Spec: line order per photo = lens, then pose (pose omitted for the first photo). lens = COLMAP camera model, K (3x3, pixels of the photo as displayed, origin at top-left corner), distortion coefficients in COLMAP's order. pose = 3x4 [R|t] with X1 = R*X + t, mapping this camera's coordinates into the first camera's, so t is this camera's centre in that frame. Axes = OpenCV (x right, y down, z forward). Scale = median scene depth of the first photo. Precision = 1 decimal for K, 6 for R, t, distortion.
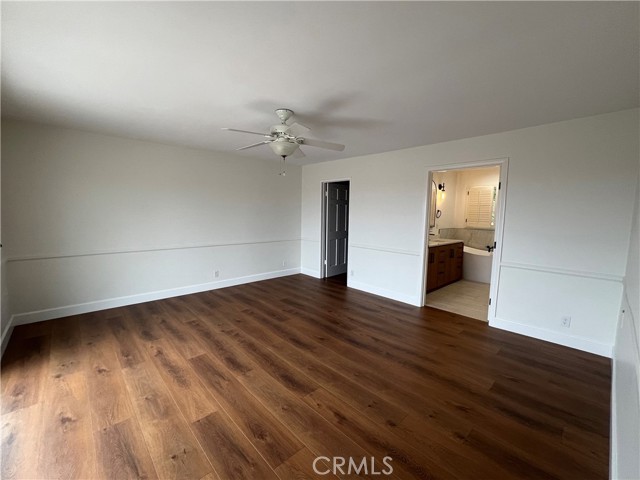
lens RADIAL K [[272.1, 0, 317.2], [0, 272.1, 241.6], [0, 0, 1]] dist [-0.001793, -0.000359]
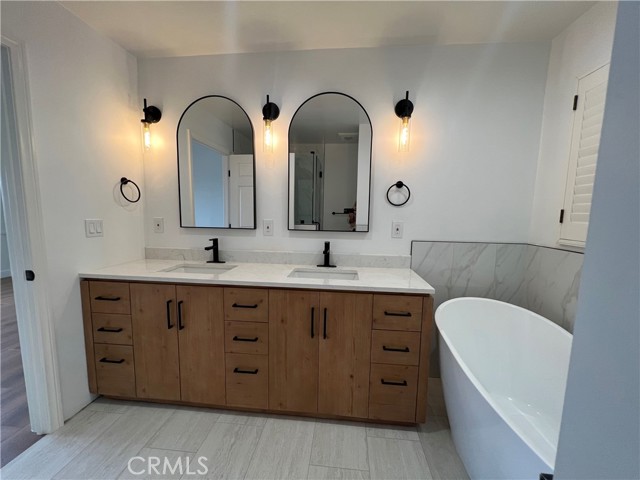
lens RADIAL K [[256.5, 0, 324.5], [0, 256.5, 246.1], [0, 0, 1]] dist [-0.003882, 0.001359]
pose [[0.669333, 0.083975, -0.738202, 0.754647], [-0.097482, 0.994928, 0.024792, -0.045776], [0.736540, 0.055367, 0.674124, 0.889016]]
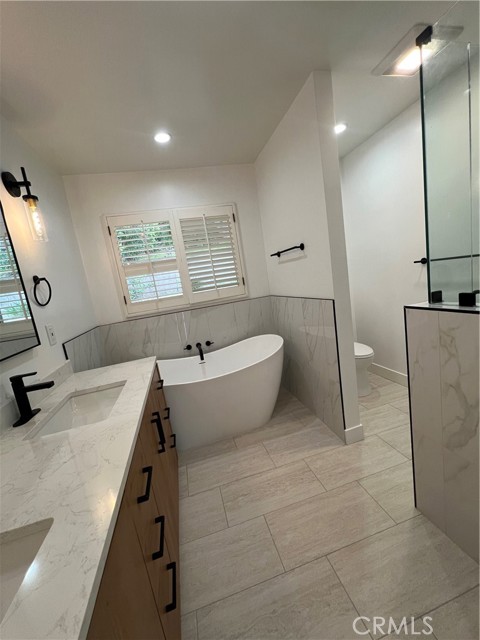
lens RADIAL K [[256.5, 0, 239.5], [0, 256.5, 319.7], [0, 0, 1]] dist [-0.003882, 0.001359]
pose [[0.468701, -0.226239, 0.853895, 0.386859], [0.258731, 0.959413, 0.112179, -0.063957], [-0.844617, 0.168350, 0.508213, 0.874333]]
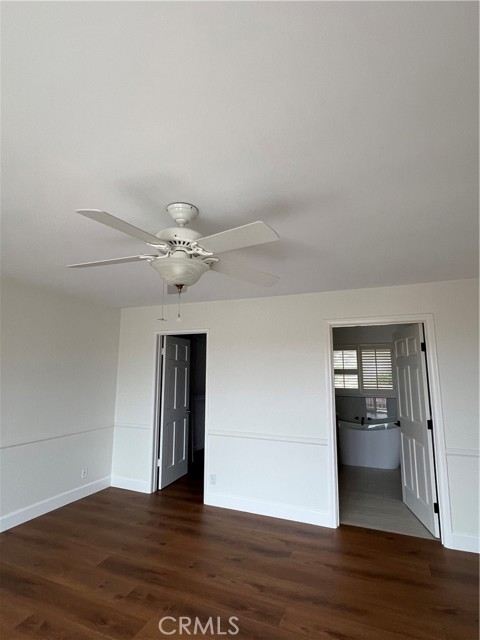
lens RADIAL K [[343.5, 0, 241.8], [0, 343.5, 320.0], [0, 0, 1]] dist [0.004127, 0.000335]
pose [[0.917658, 0.047371, 0.394538, -0.133965], [0.054996, 0.968174, -0.244160, -0.040413], [-0.393548, 0.245754, 0.885847, 0.189359]]
